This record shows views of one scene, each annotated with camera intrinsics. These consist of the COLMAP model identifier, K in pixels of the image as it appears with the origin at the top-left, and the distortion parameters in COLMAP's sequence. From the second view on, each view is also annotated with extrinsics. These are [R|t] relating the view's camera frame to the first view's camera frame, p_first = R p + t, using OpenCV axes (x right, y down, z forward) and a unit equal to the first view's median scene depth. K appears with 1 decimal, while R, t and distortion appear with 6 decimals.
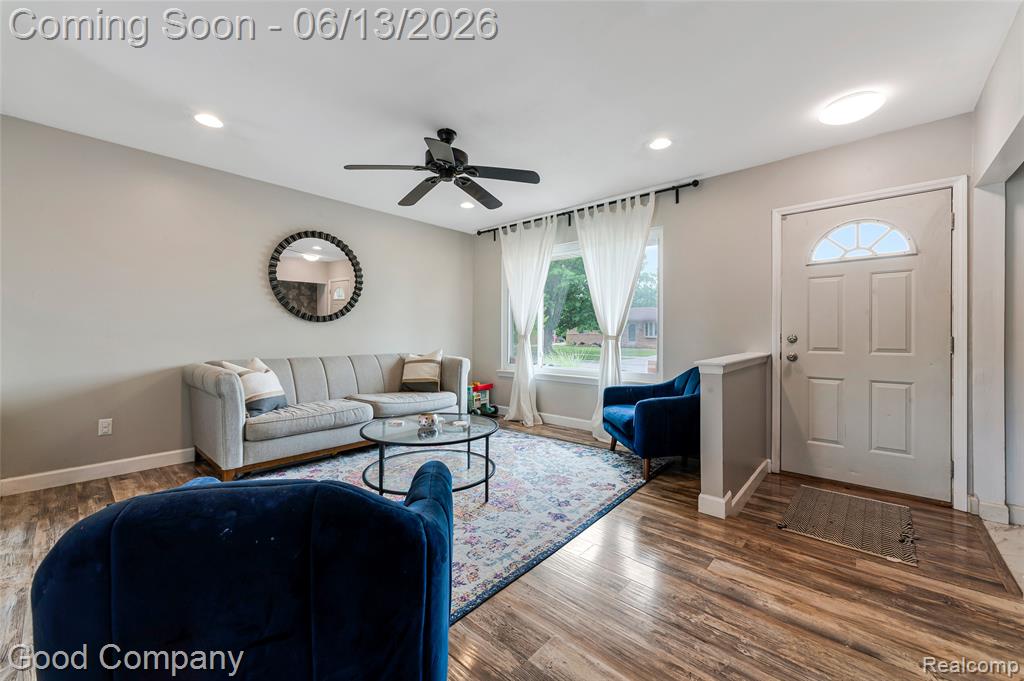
lens RADIAL K [[402.3, 0, 508.7], [0, 402.3, 336.8], [0, 0, 1]] dist [0.008295, -0.000158]
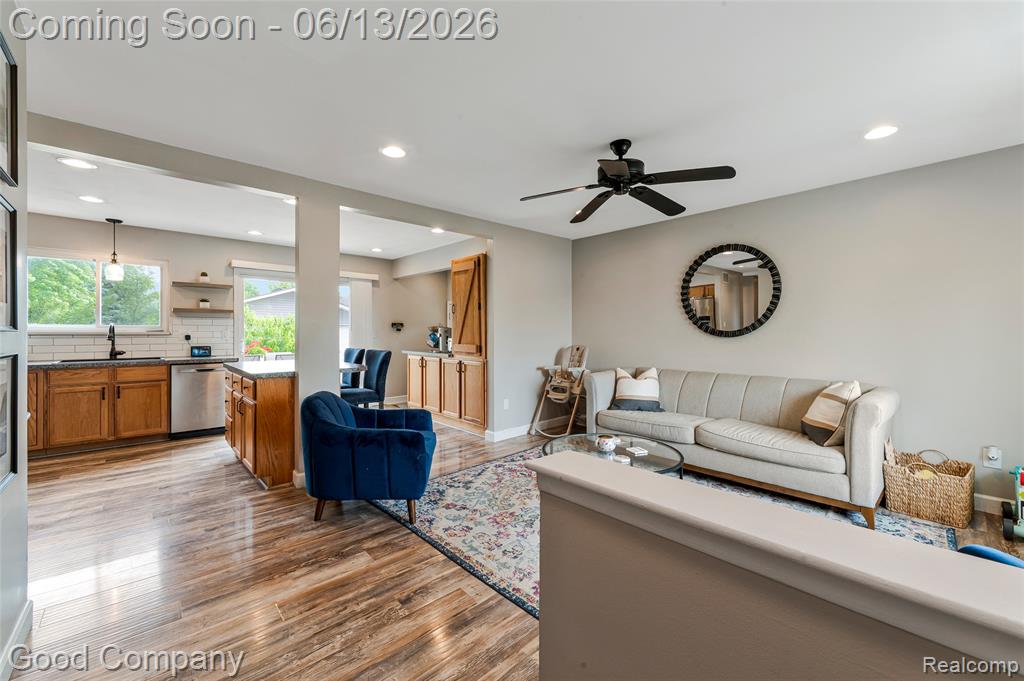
lens RADIAL K [[406.4, 0, 511.6], [0, 406.4, 333.7], [0, 0, 1]] dist [0.008607, -0.002048]
pose [[-0.095174, 0.000141, -0.995461, 0.703211], [-0.006257, 0.999980, 0.000740, -0.054417], [0.995441, 0.006299, -0.095171, 0.730768]]
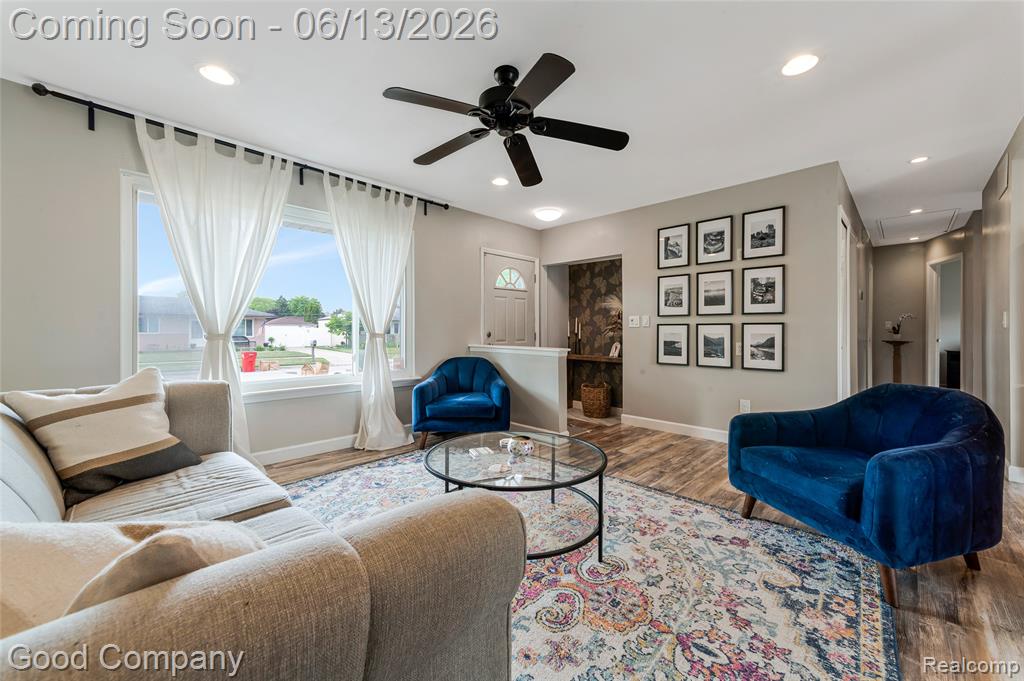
lens RADIAL K [[398.6, 0, 511.0], [0, 398.6, 334.4], [0, 0, 1]] dist [0.008259, -0.000131]
pose [[0.042299, -0.006808, 0.999082, -0.805162], [0.008597, 0.999942, 0.006450, -0.003678], [-0.999068, 0.008317, 0.042355, 0.837821]]
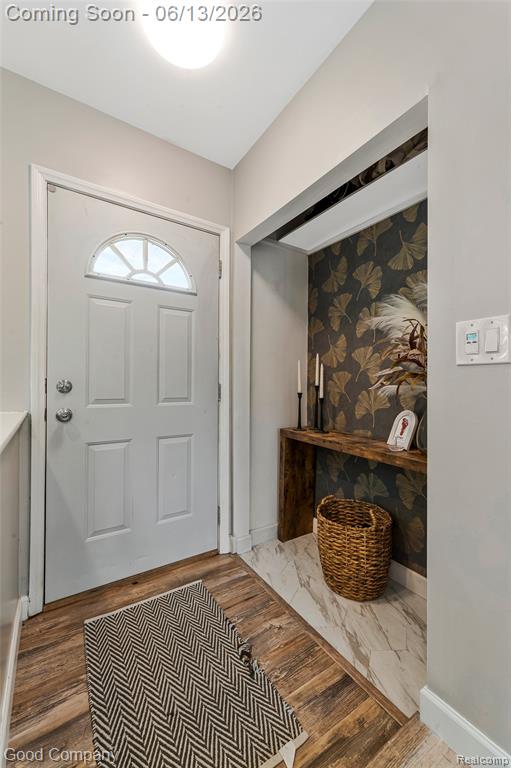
lens RADIAL K [[297.3, 0, 252.5], [0, 297.3, 384.8], [0, 0, 1]] dist [0.008903, -0.000220]
pose [[0.261615, -0.000477, 0.965172, 0.323801], [0.000320, 1.000000, 0.000408, 0.001765], [-0.965172, 0.000202, 0.261615, 0.587469]]
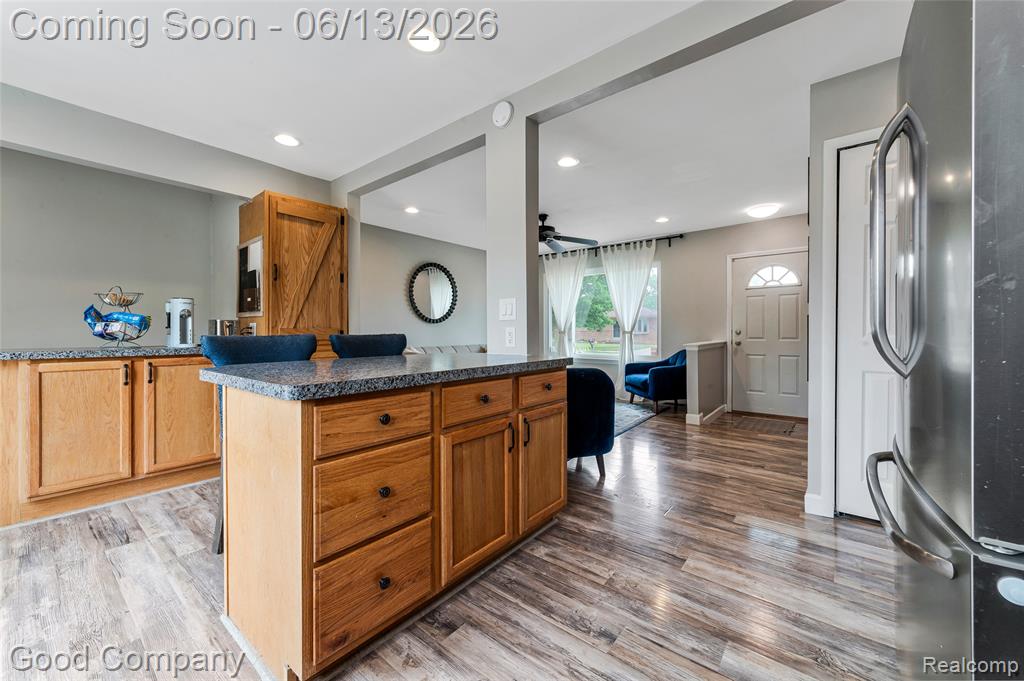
lens RADIAL K [[398.6, 0, 511.0], [0, 398.6, 334.4], [0, 0, 1]] dist [0.008259, -0.000131]
pose [[0.998870, -0.006902, 0.047016, -0.325730], [0.006749, 0.999971, 0.003417, 0.002533], [-0.047038, -0.003096, 0.998888, -0.623231]]
